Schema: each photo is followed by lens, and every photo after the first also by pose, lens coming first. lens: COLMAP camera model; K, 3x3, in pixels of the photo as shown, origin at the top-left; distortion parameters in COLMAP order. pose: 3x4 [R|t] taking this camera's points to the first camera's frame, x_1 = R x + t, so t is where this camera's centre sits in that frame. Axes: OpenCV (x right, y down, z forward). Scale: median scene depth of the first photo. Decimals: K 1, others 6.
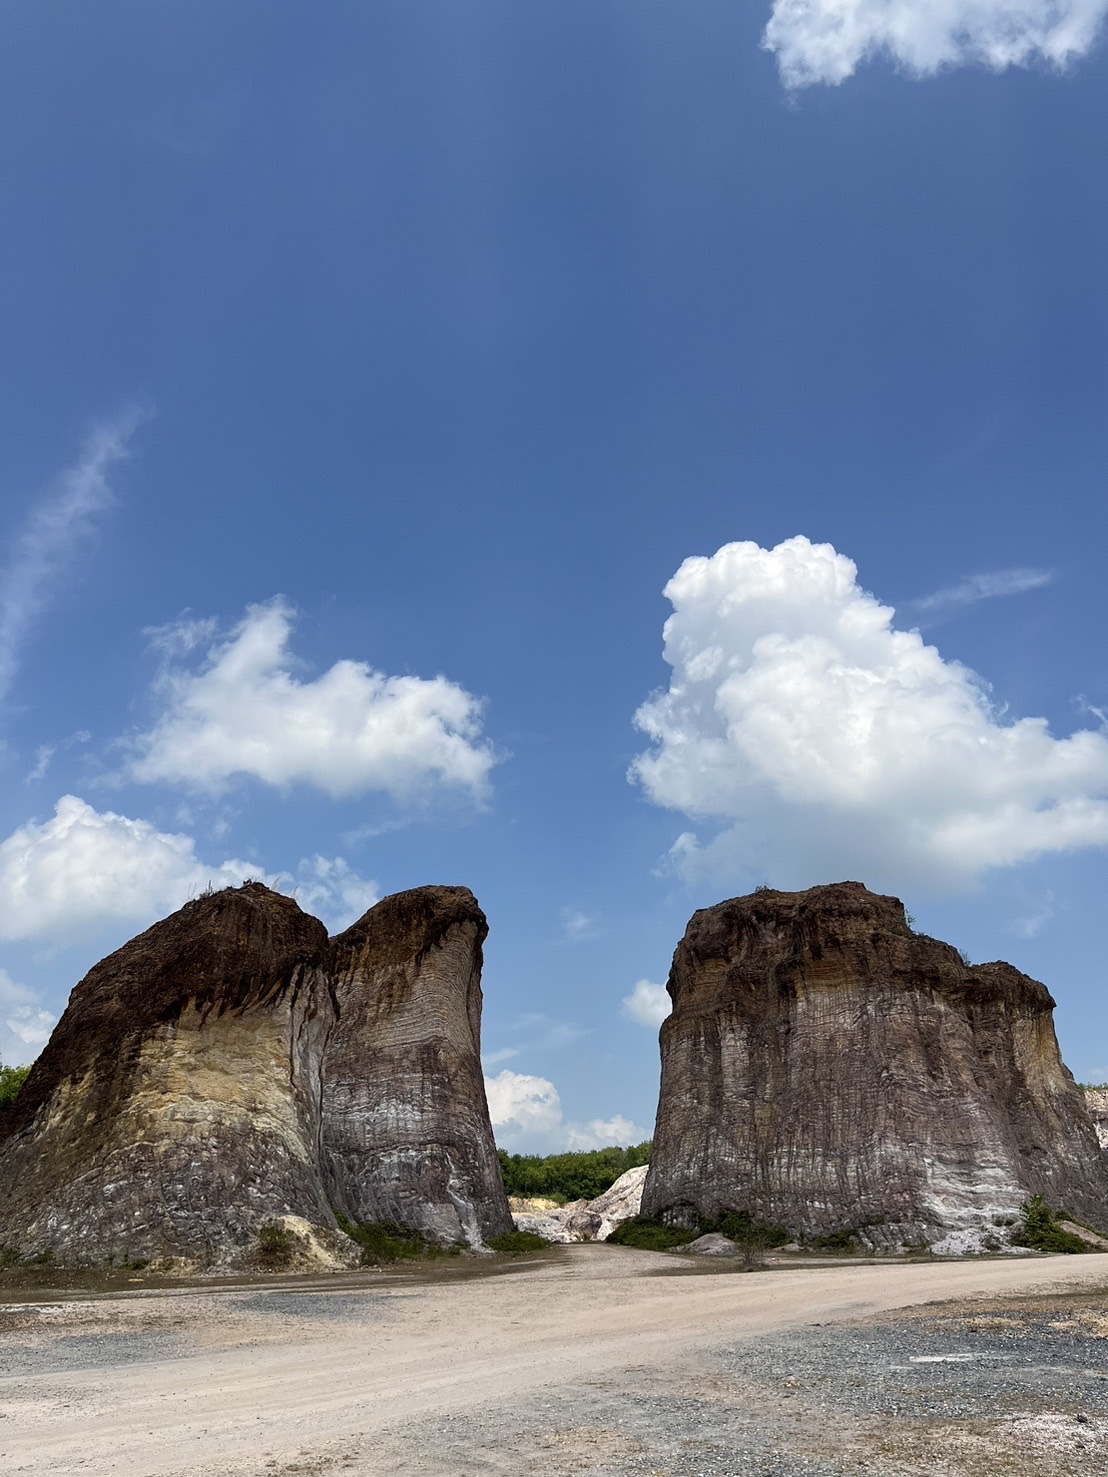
lens RADIAL K [[1131.9, 0, 556.8], [0, 1131.9, 725.1], [0, 0, 1]] dist [0.033620, -0.026955]
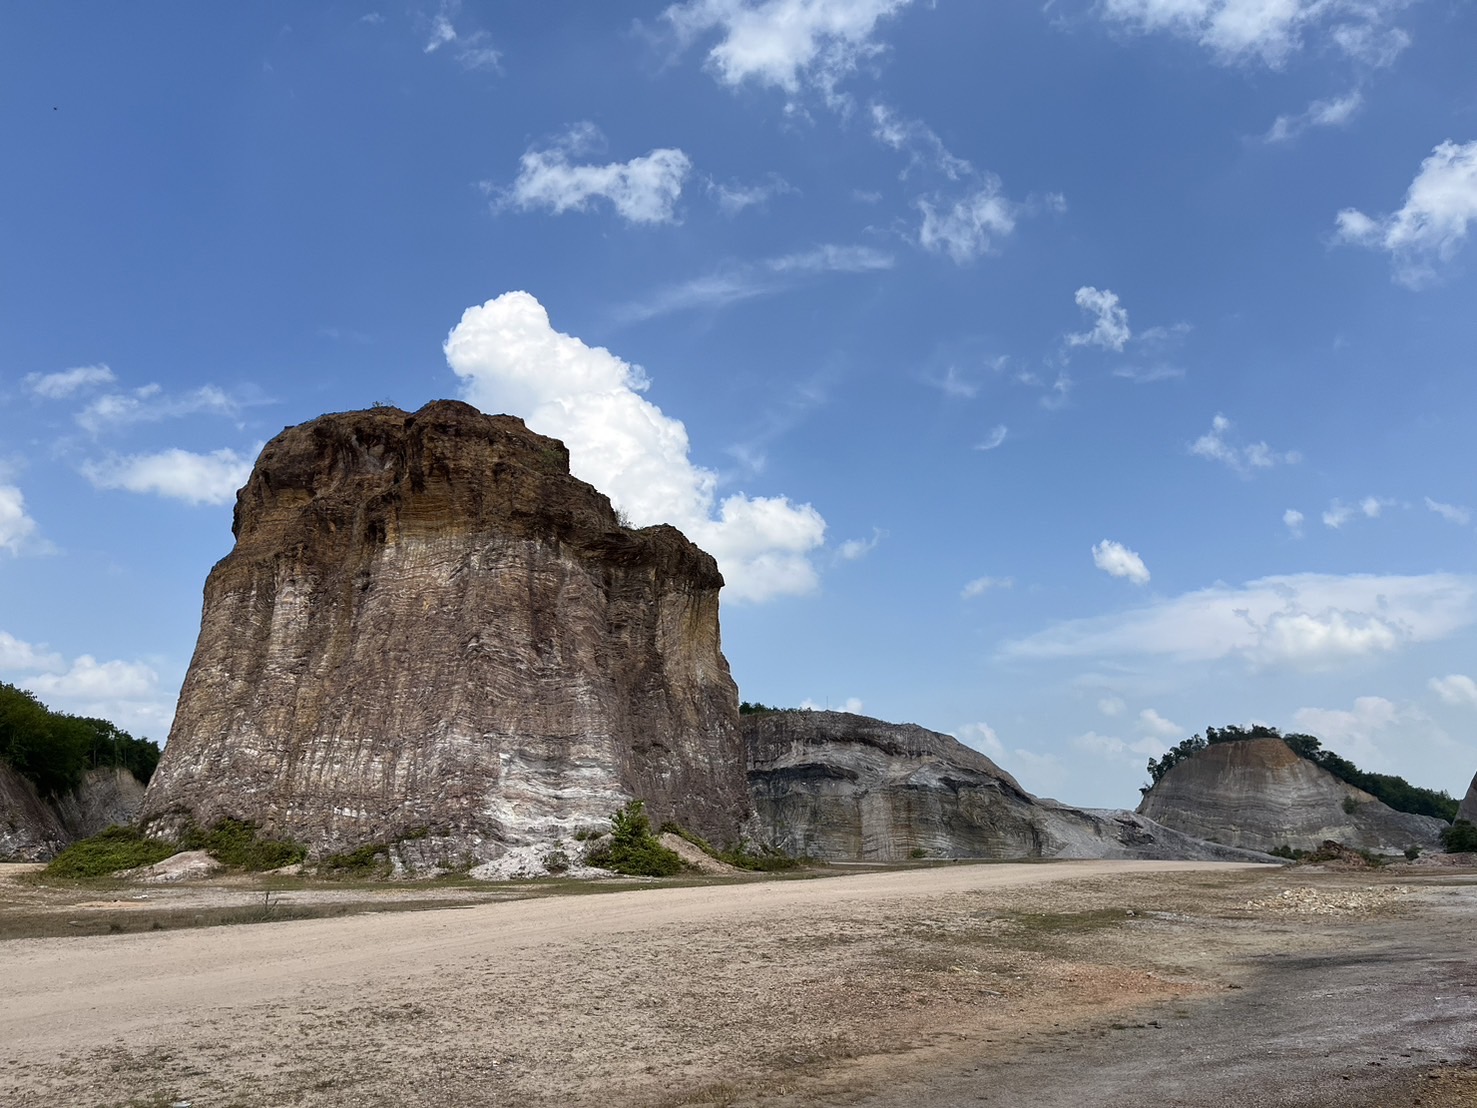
lens RADIAL K [[1131.9, 0, 746.4], [0, 1131.9, 544.4], [0, 0, 1]] dist [0.033620, -0.026955]
pose [[0.934069, 0.093940, 0.344515, 0.186993], [-0.149134, 0.979234, 0.137329, 0.113496], [-0.324460, -0.179653, 0.928682, 0.267816]]
